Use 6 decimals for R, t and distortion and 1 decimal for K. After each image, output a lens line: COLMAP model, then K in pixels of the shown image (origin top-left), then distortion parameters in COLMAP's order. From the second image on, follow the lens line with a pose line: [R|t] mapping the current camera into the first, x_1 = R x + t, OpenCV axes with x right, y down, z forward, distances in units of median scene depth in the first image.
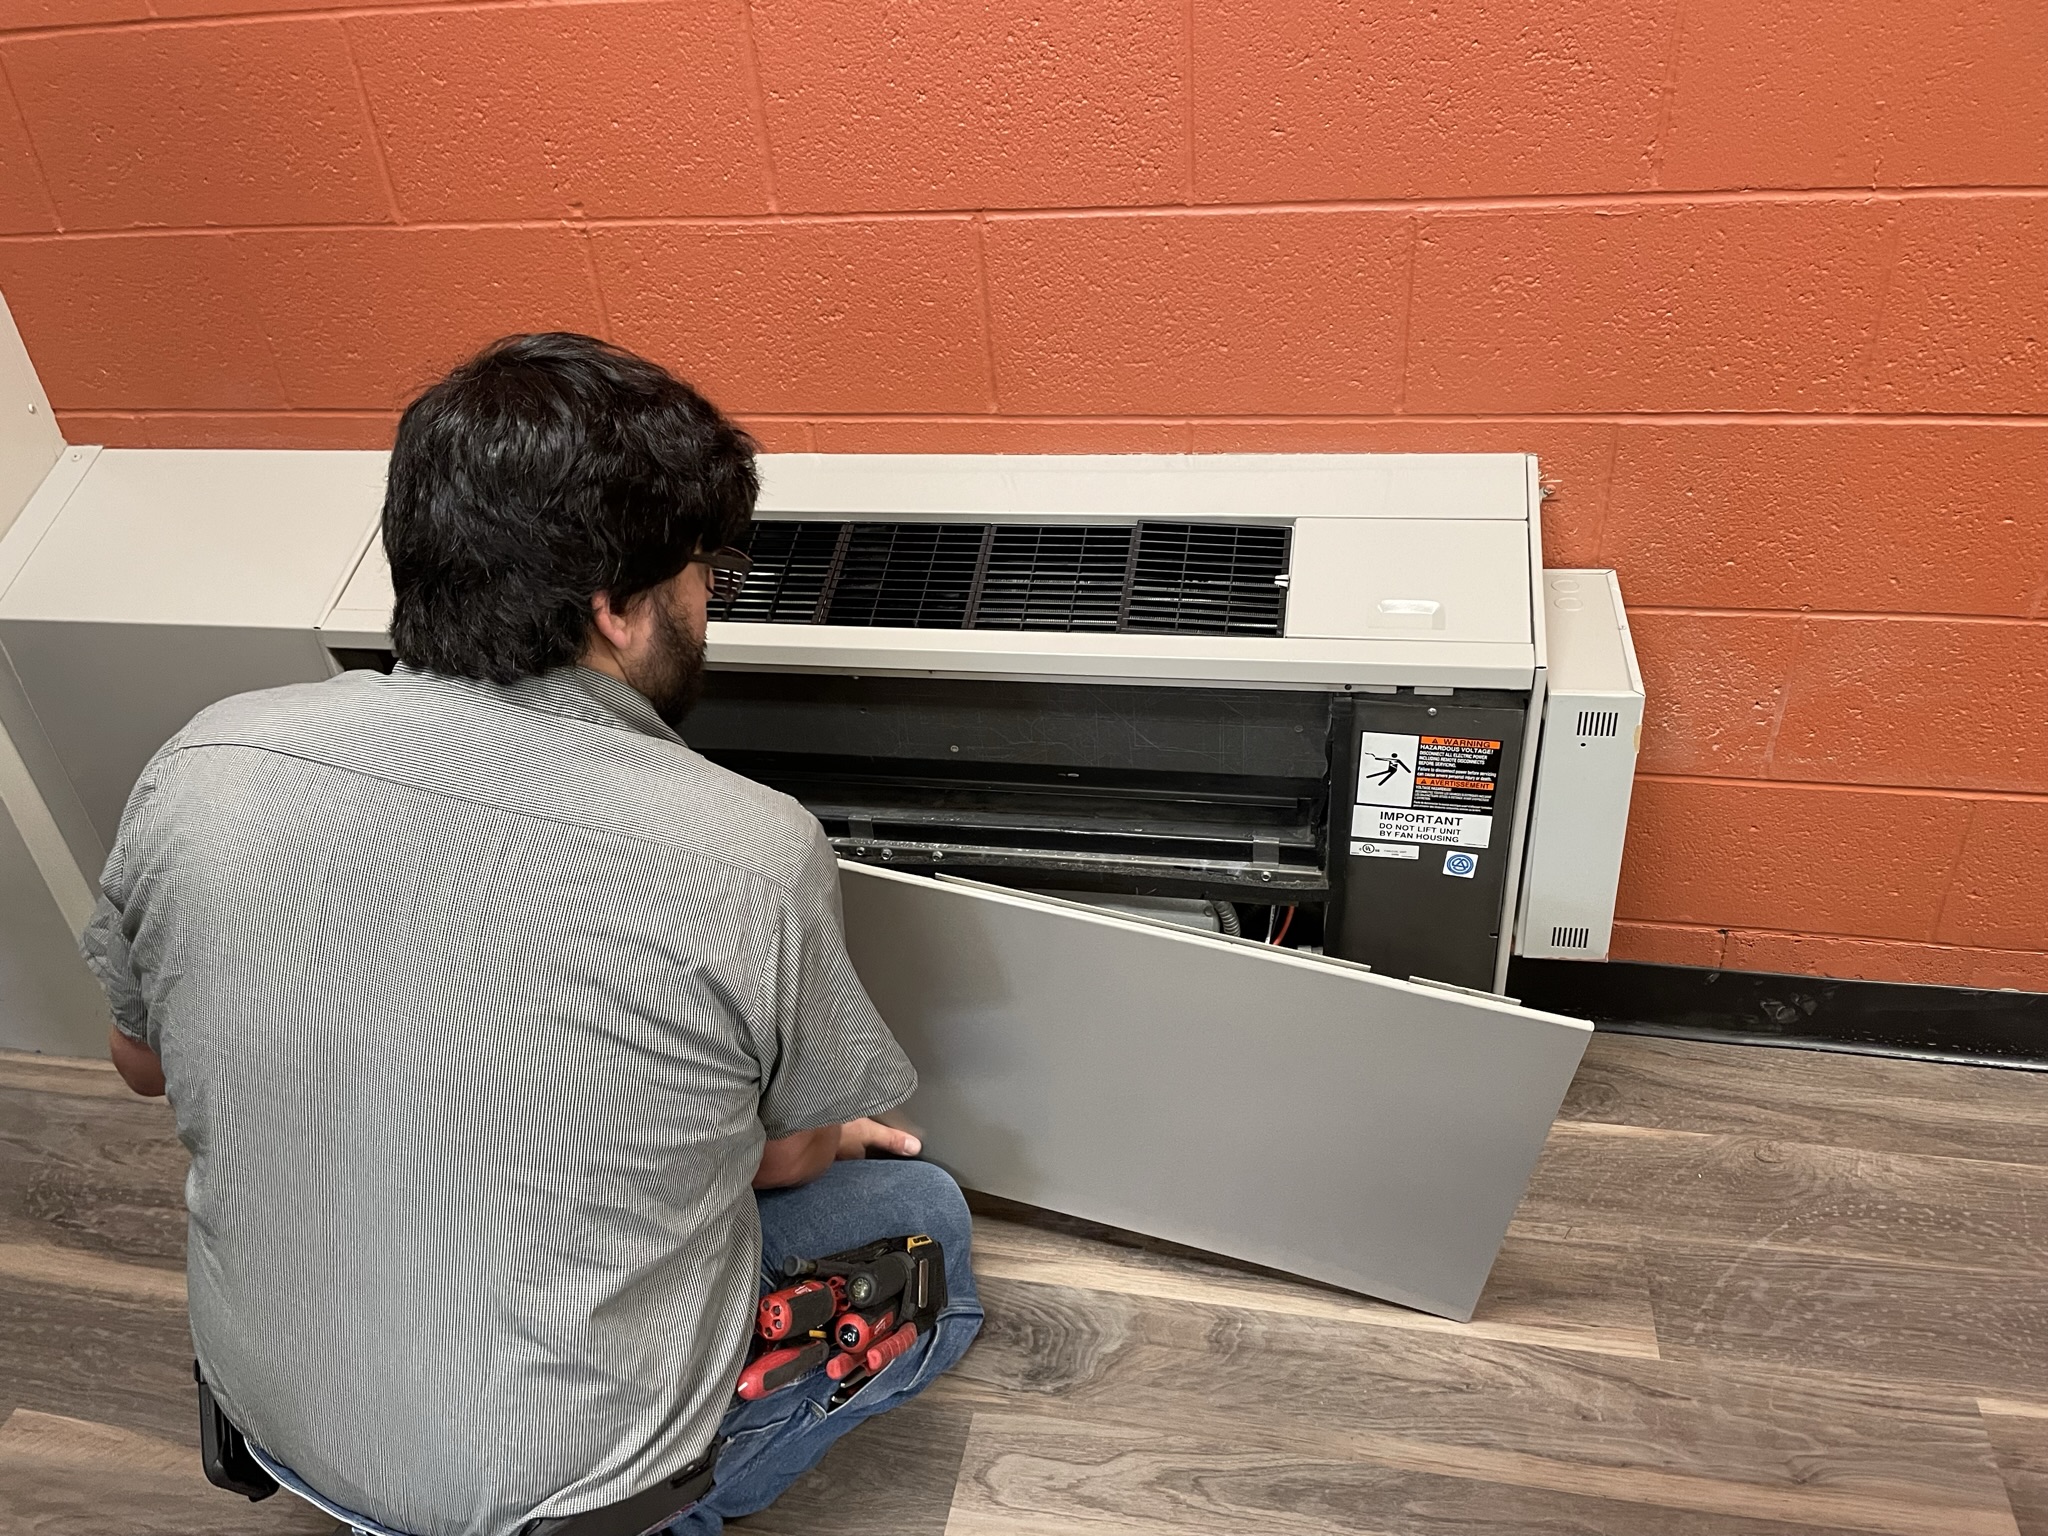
lens RADIAL K [[1530.3, 0, 1024.0], [0, 1530.3, 768.0], [0, 0, 1]] dist [0.061799, -0.088391]
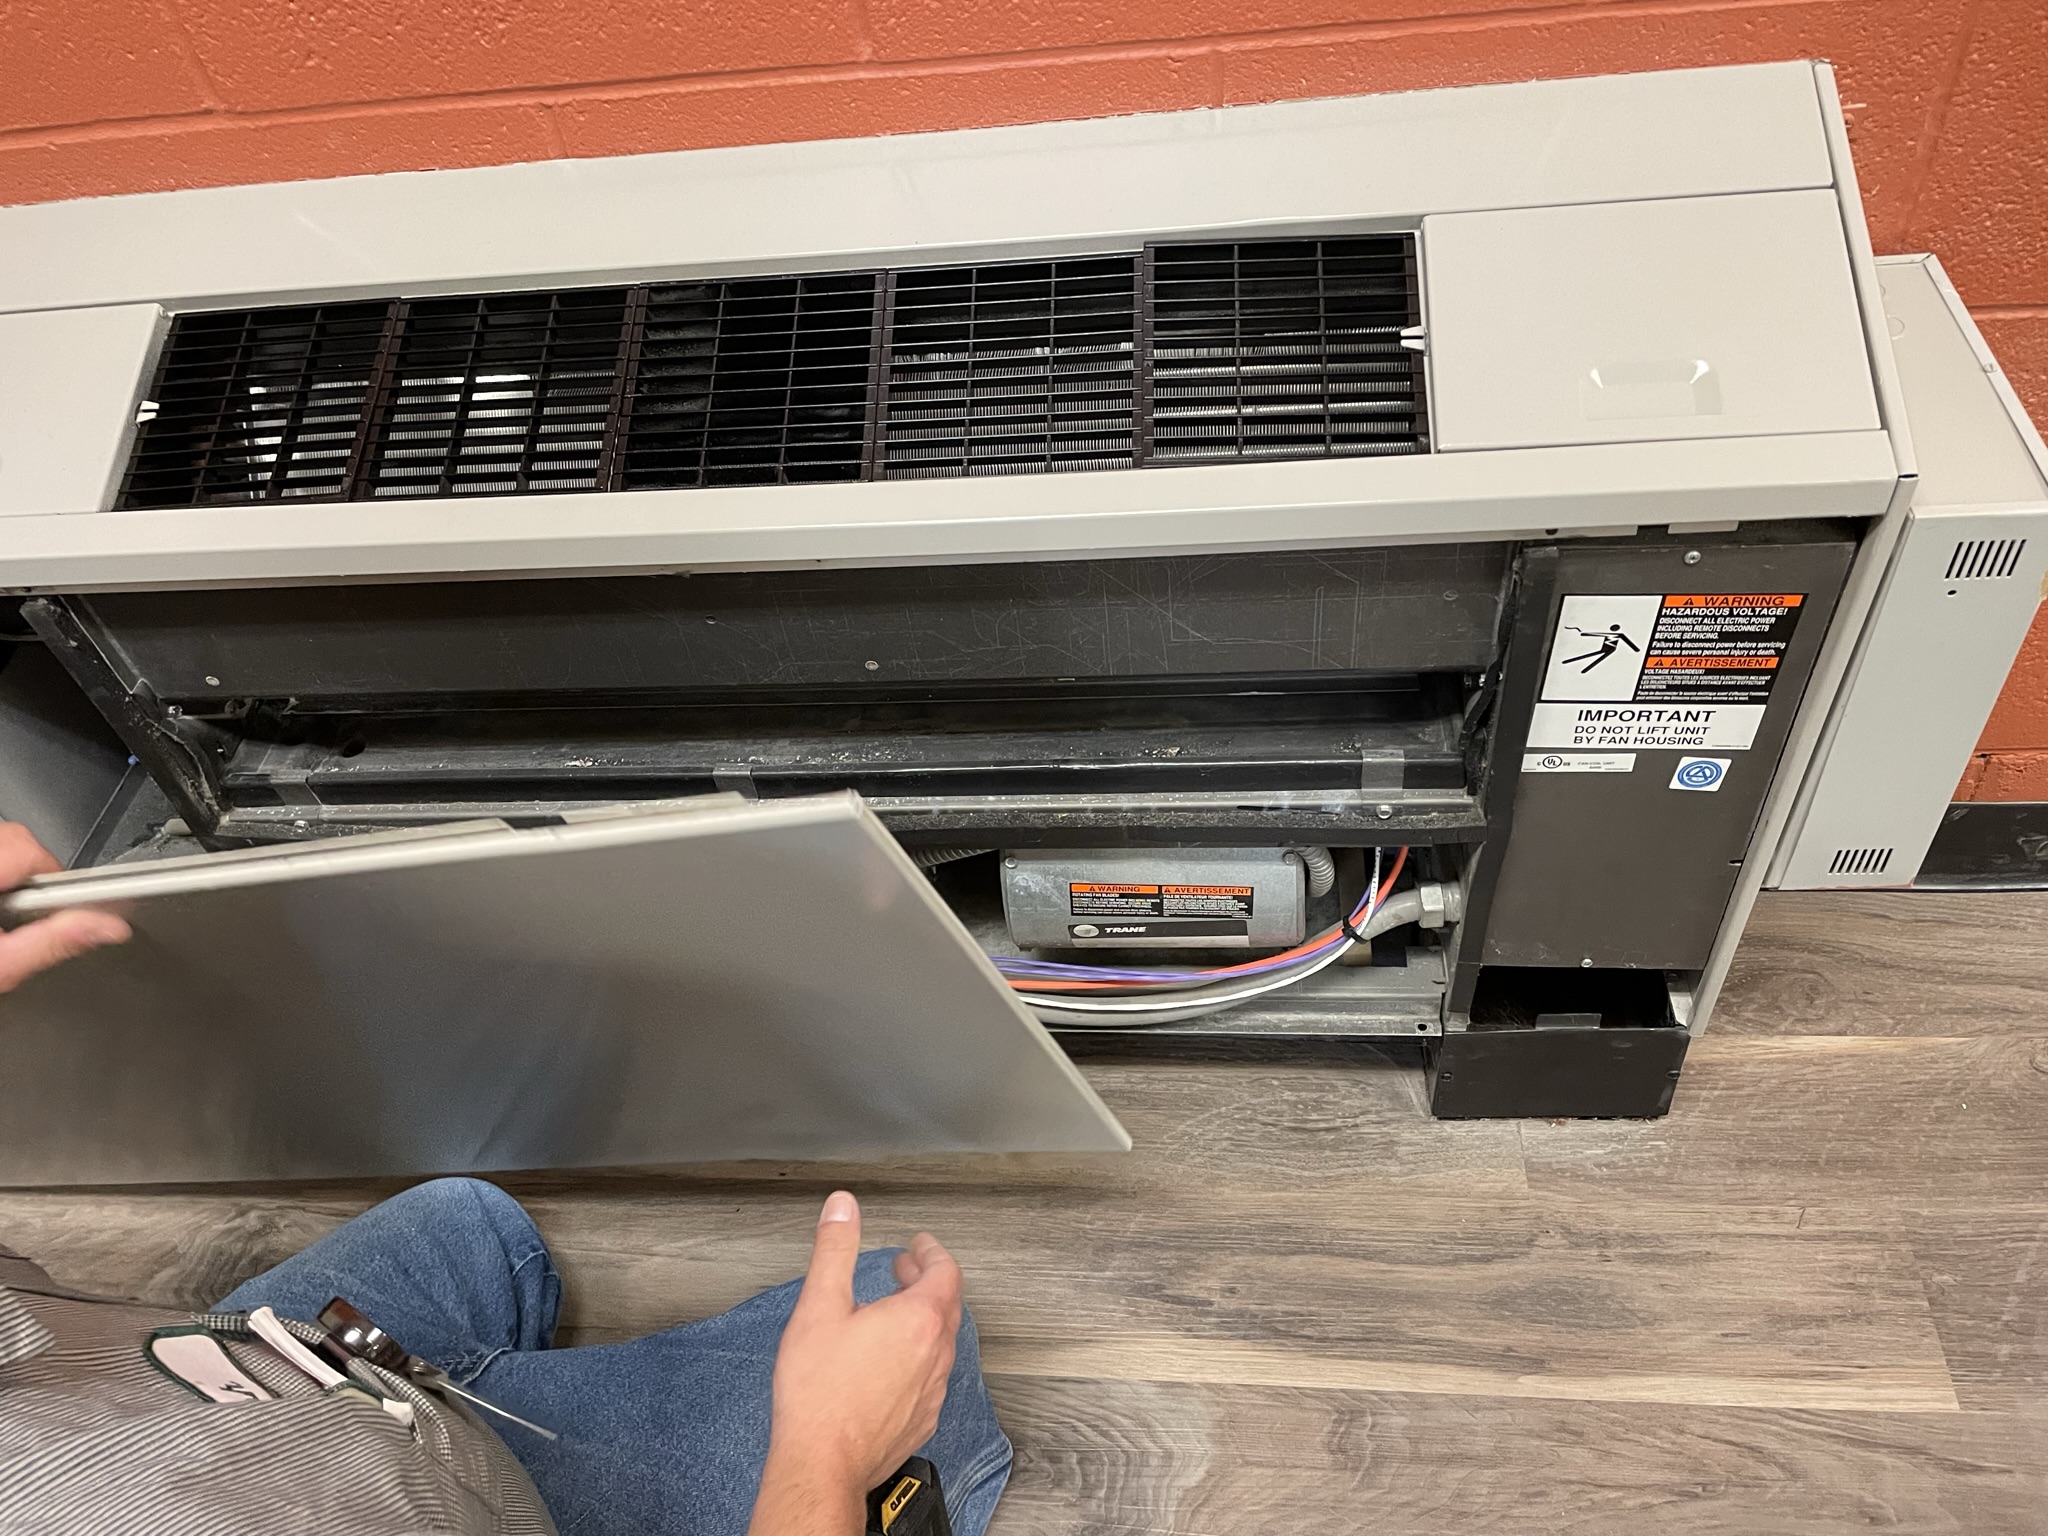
lens RADIAL K [[1530.3, 0, 1024.0], [0, 1530.3, 768.0], [0, 0, 1]] dist [0.061799, -0.088391]
pose [[0.992846, -0.109371, 0.047894, -0.018751], [0.095582, 0.968452, 0.230142, -0.108073], [-0.071554, -0.223918, 0.971978, 0.400619]]
